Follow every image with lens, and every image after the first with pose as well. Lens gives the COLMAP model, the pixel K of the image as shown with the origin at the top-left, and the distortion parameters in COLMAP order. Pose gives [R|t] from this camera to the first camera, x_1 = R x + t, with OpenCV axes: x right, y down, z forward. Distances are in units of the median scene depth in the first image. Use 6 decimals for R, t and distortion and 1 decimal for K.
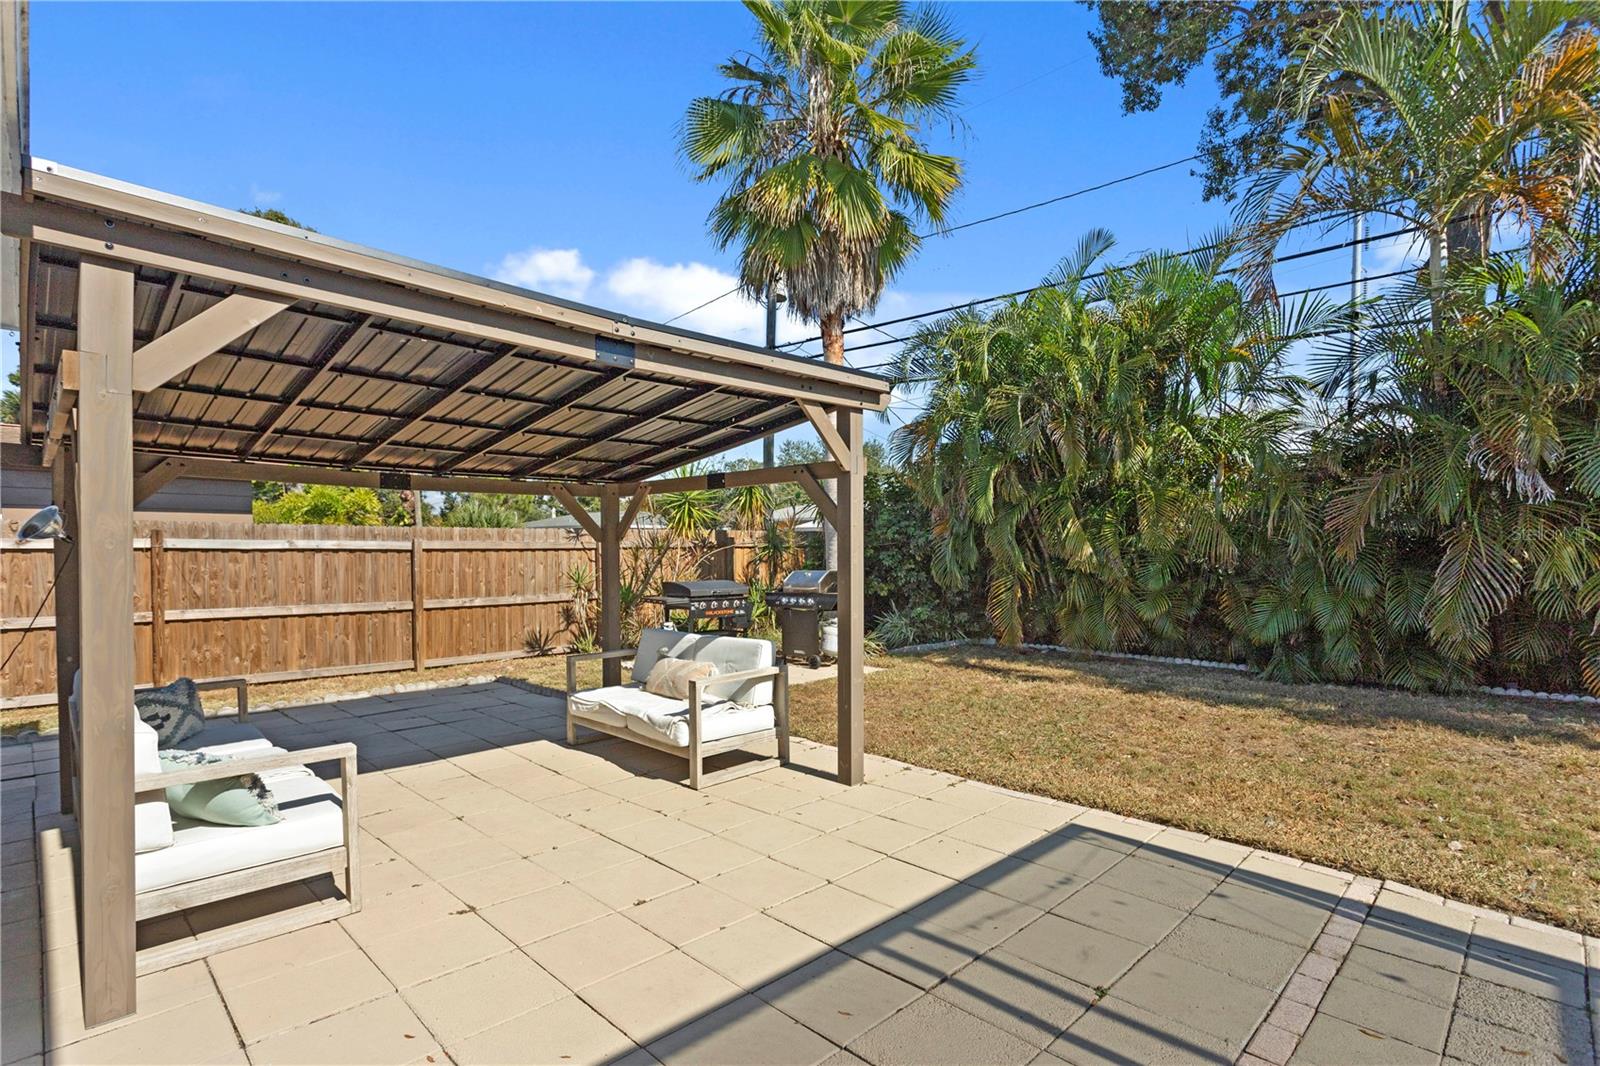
lens RADIAL K [[775.0, 0, 802.9], [0, 775.0, 561.2], [0, 0, 1]] dist [-0.001172, 0.001159]
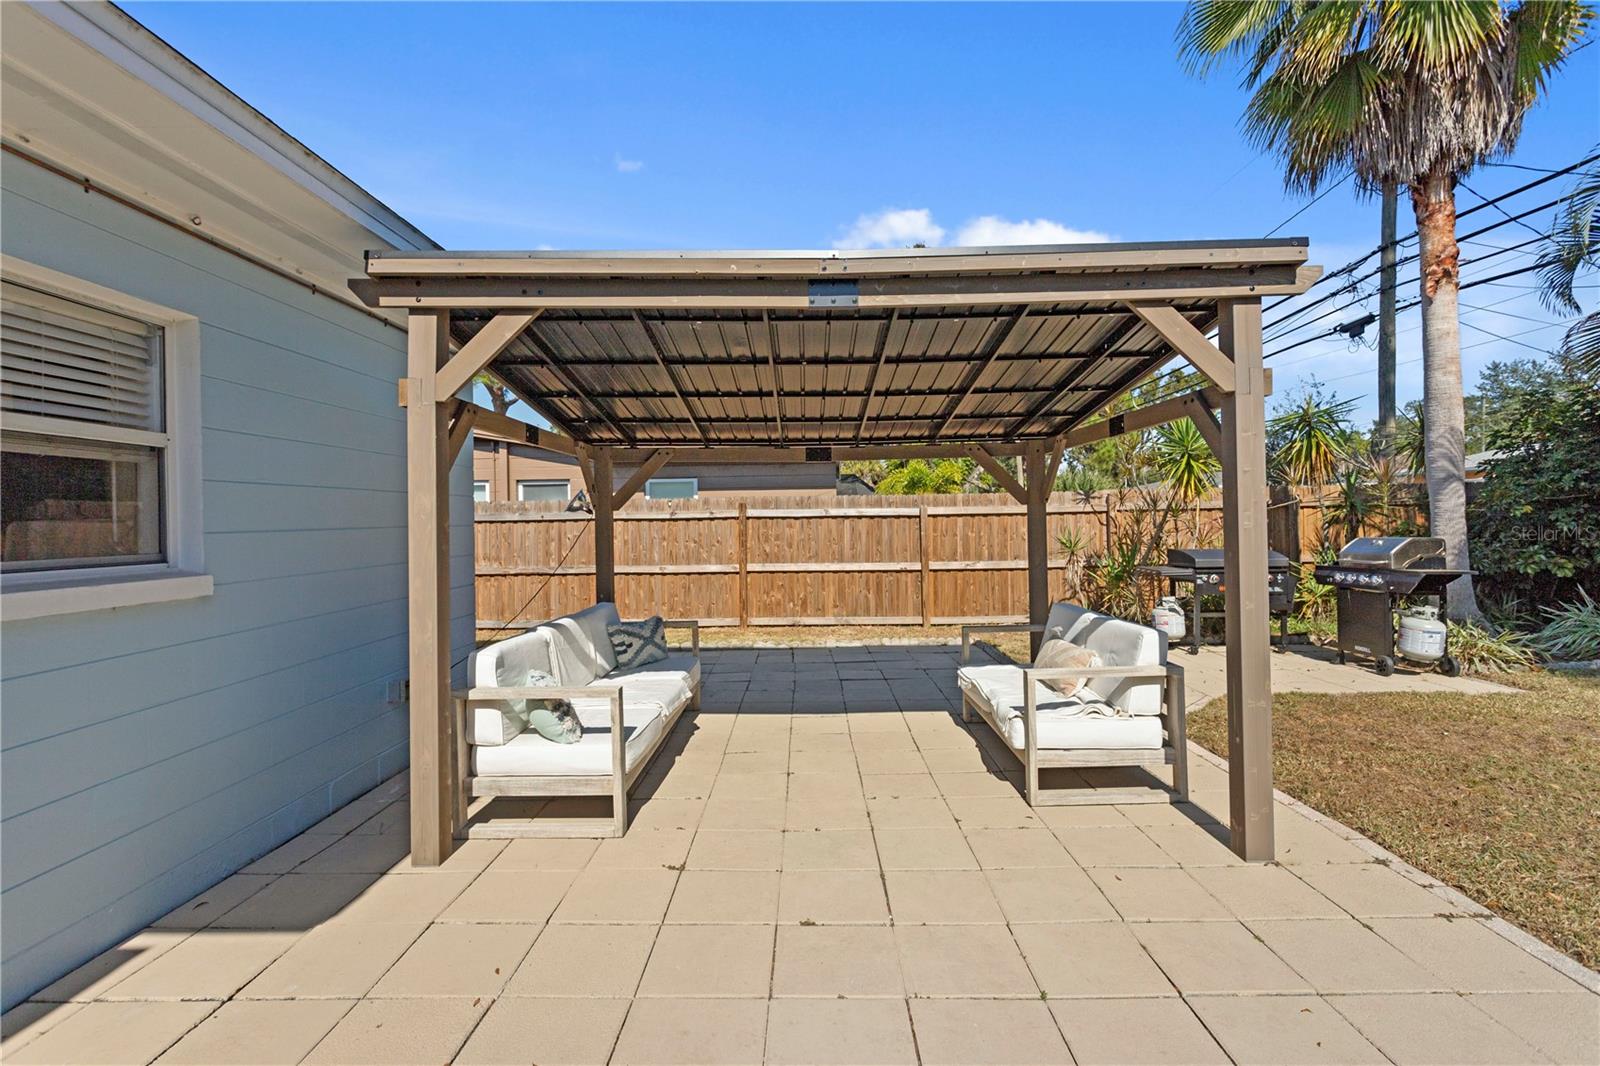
lens RADIAL K [[746.9, 0, 804.1], [0, 746.9, 505.8], [0, 0, 1]] dist [-0.001465, 0.001785]
pose [[0.701436, -0.022779, -0.712368, 0.157975], [0.003956, 0.999598, -0.028068, 0.000724], [0.712721, 0.016870, 0.701244, 0.166877]]
